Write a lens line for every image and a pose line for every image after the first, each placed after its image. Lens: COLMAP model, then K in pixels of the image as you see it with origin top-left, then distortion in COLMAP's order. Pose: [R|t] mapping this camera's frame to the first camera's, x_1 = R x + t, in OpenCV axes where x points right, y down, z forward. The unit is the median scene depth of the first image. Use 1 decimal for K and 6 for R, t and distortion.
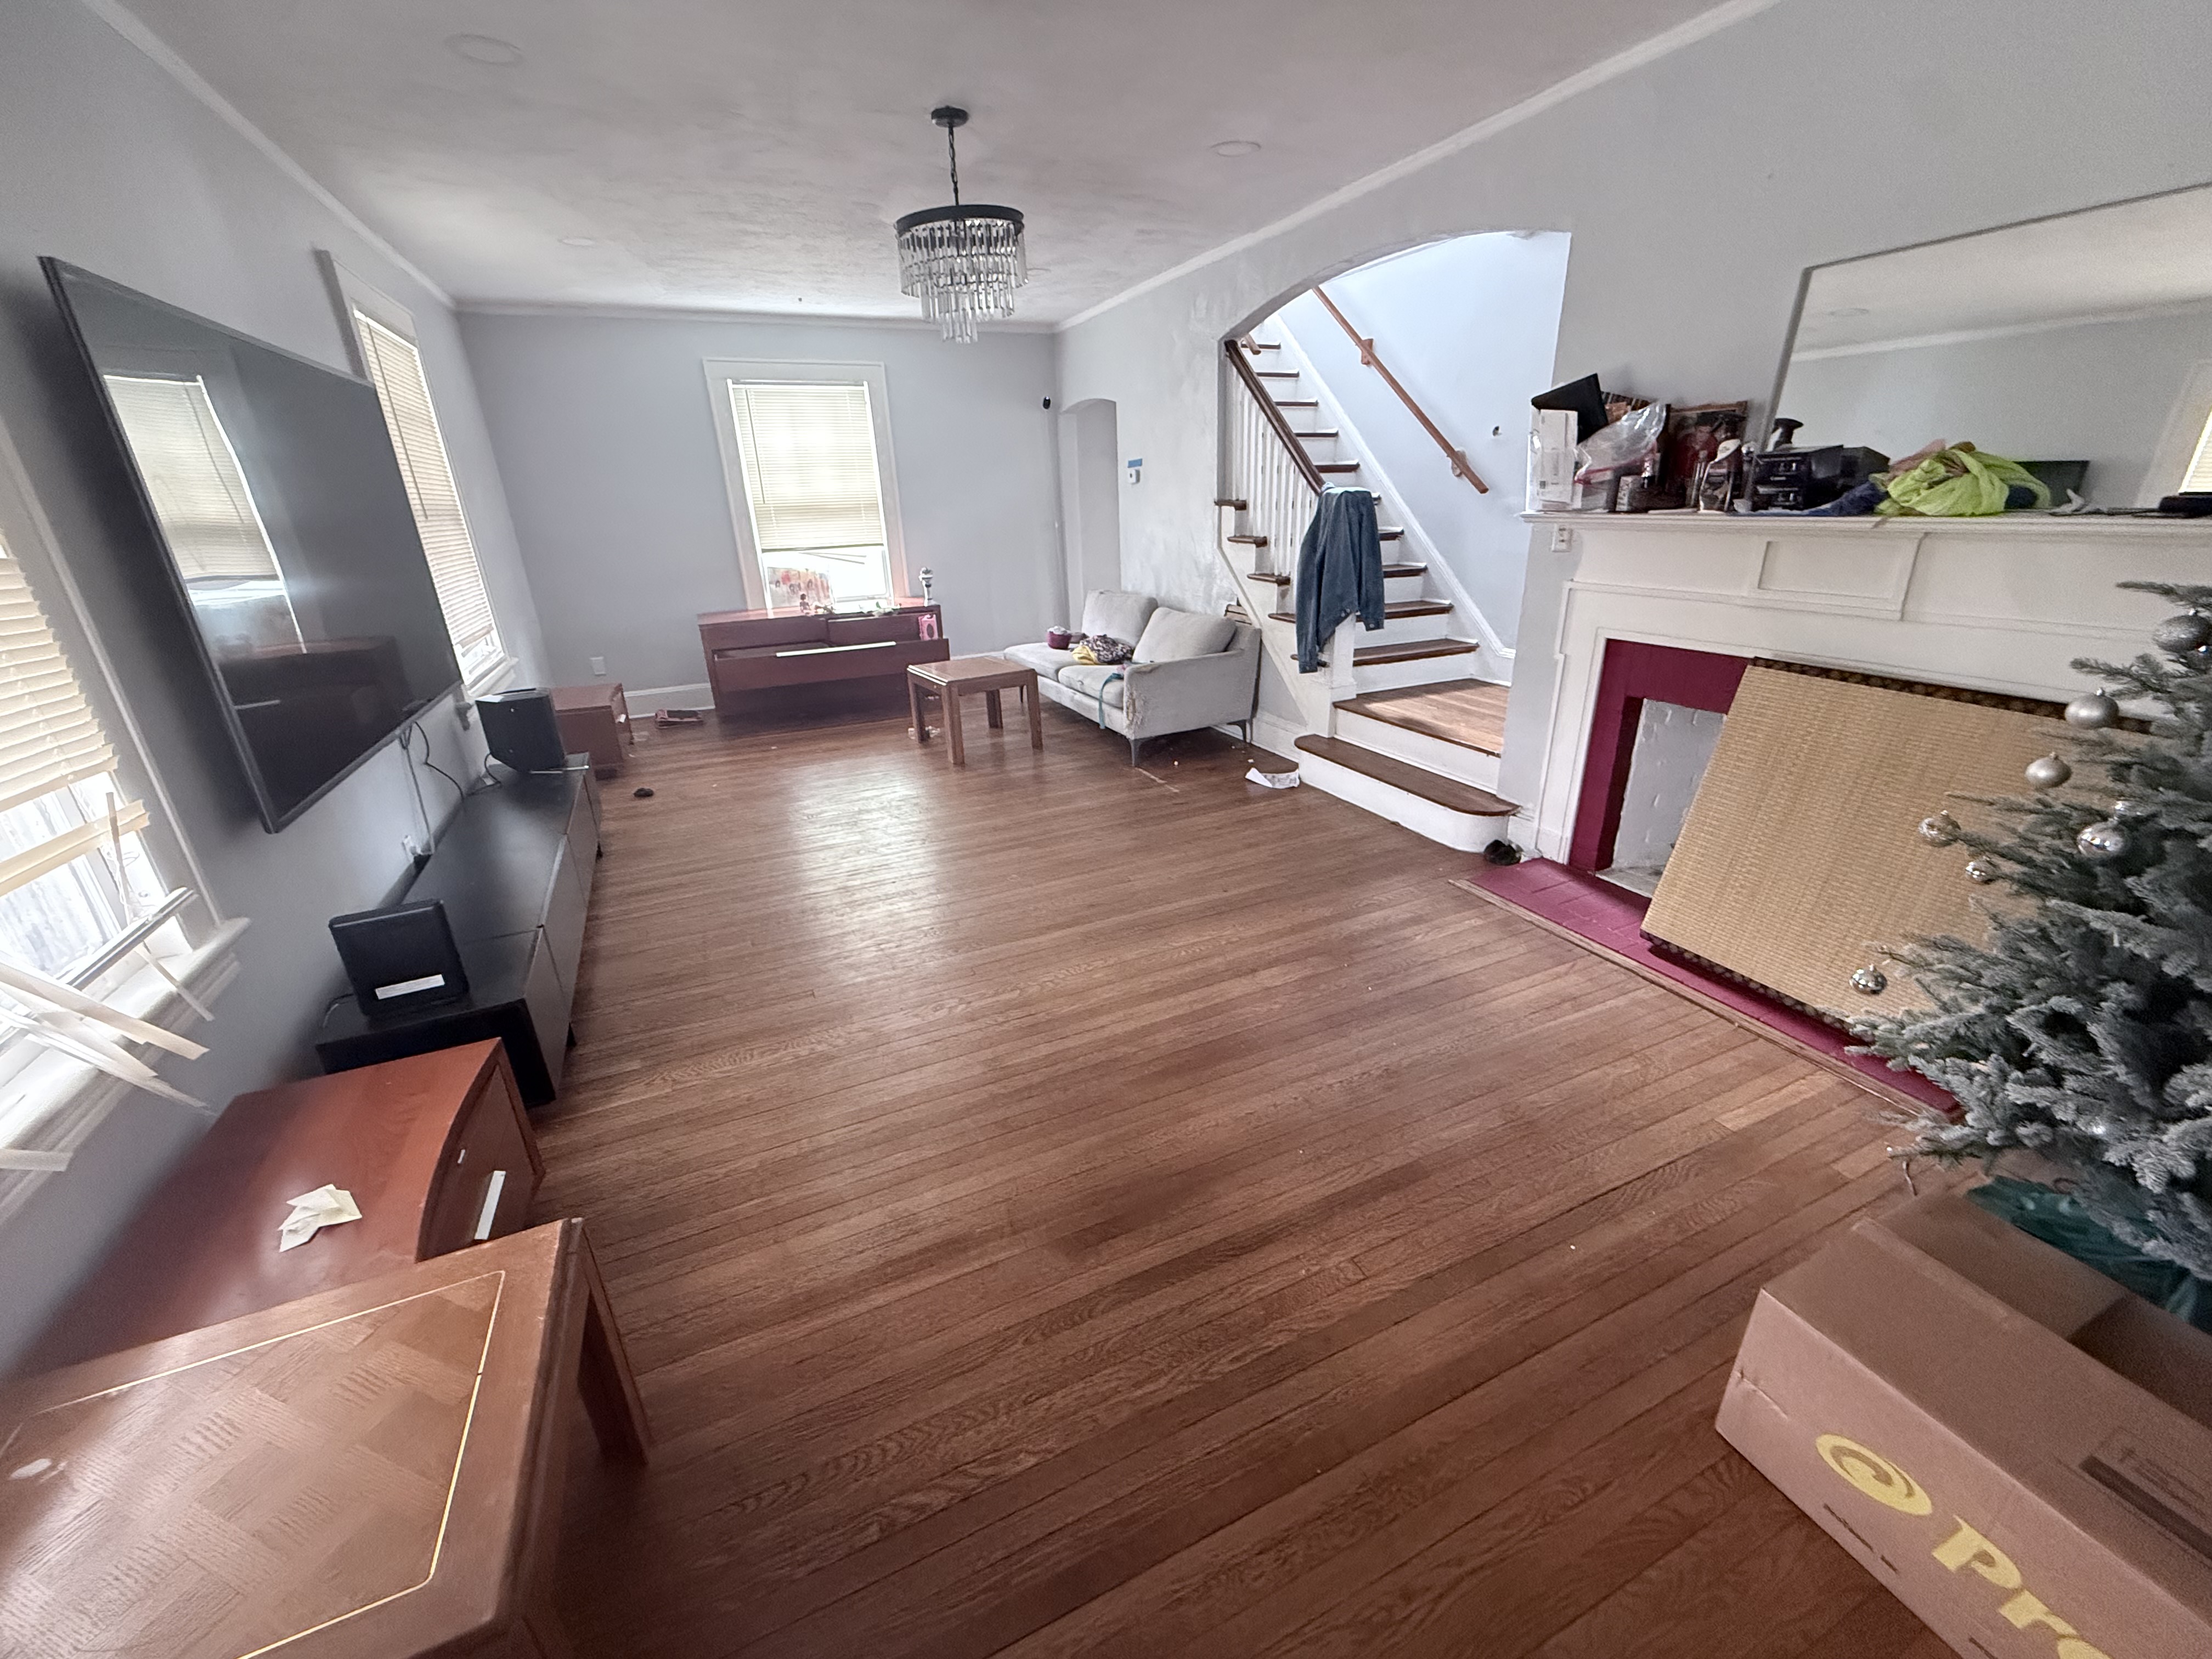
lens RADIAL K [[878.1, 0, 1101.6], [0, 878.1, 831.5], [0, 0, 1]] dist [-0.002028, 0.000051]
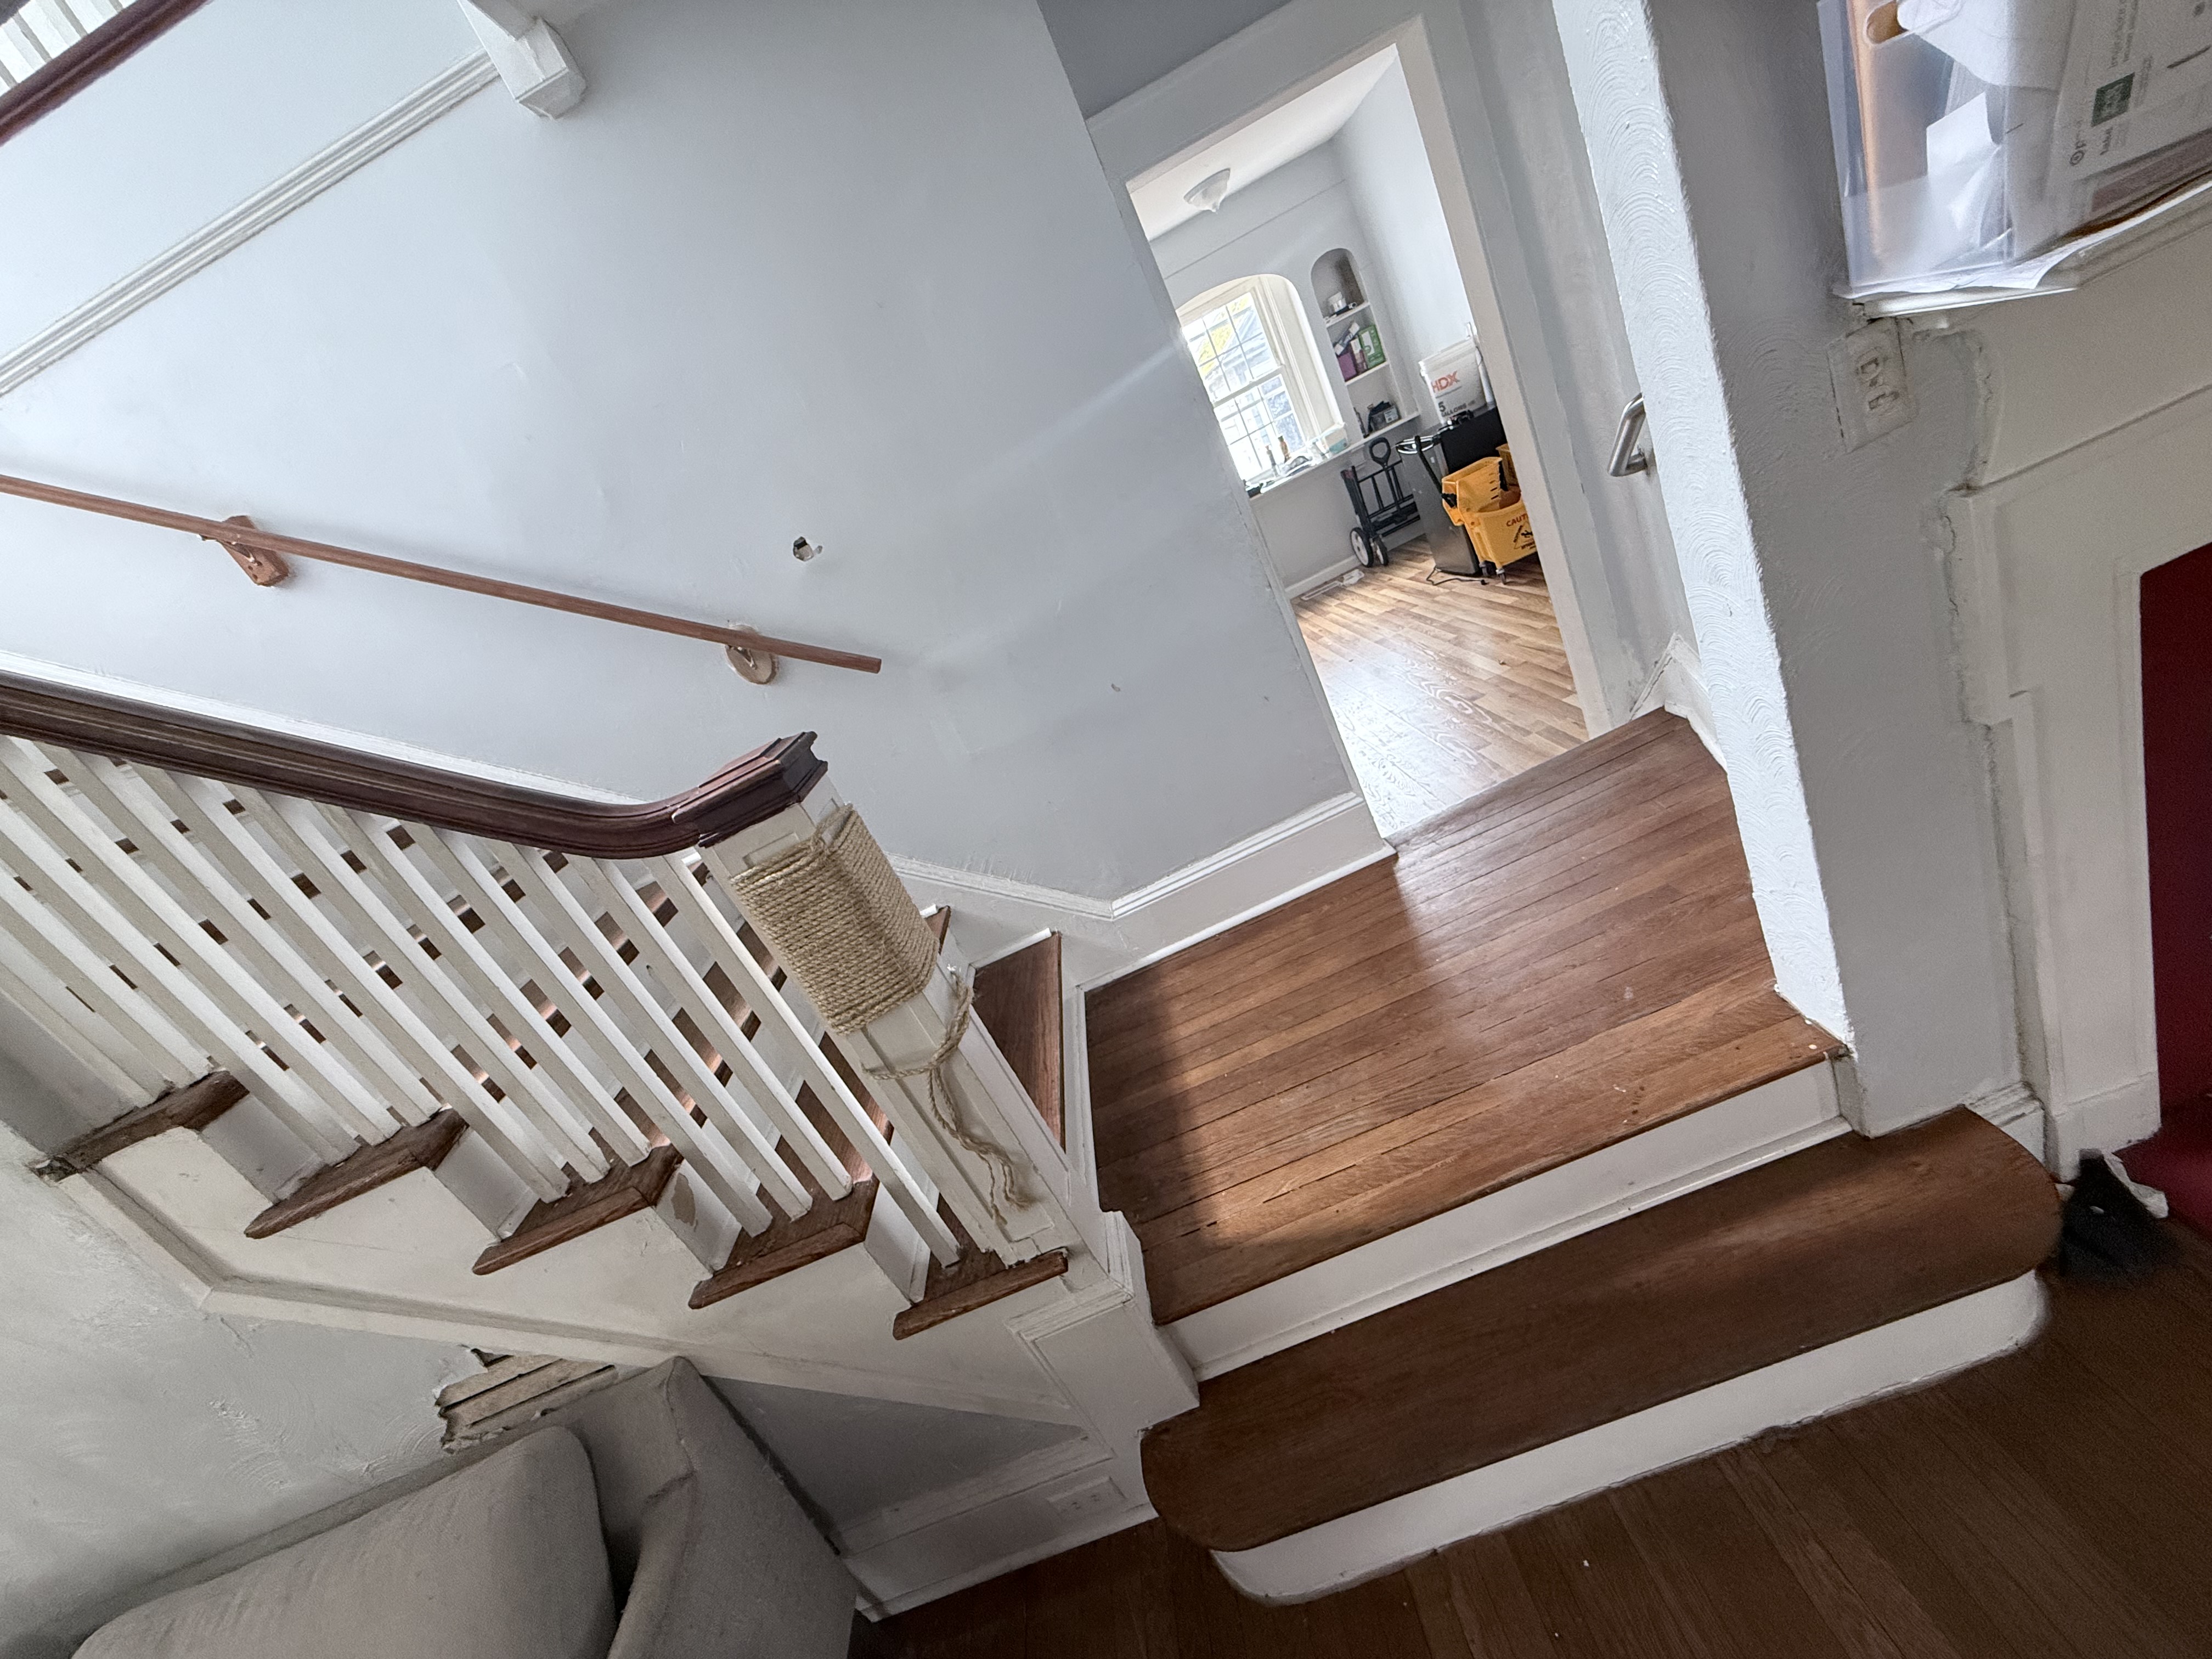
lens RADIAL K [[878.1, 0, 1106.7], [0, 878.1, 832.2], [0, 0, 1]] dist [-0.002028, 0.000051]
pose [[0.340989, -0.472535, 0.812673, 0.084808], [0.699059, 0.705448, 0.116871, -0.282374], [-0.628524, 0.528255, 0.570881, 0.681804]]
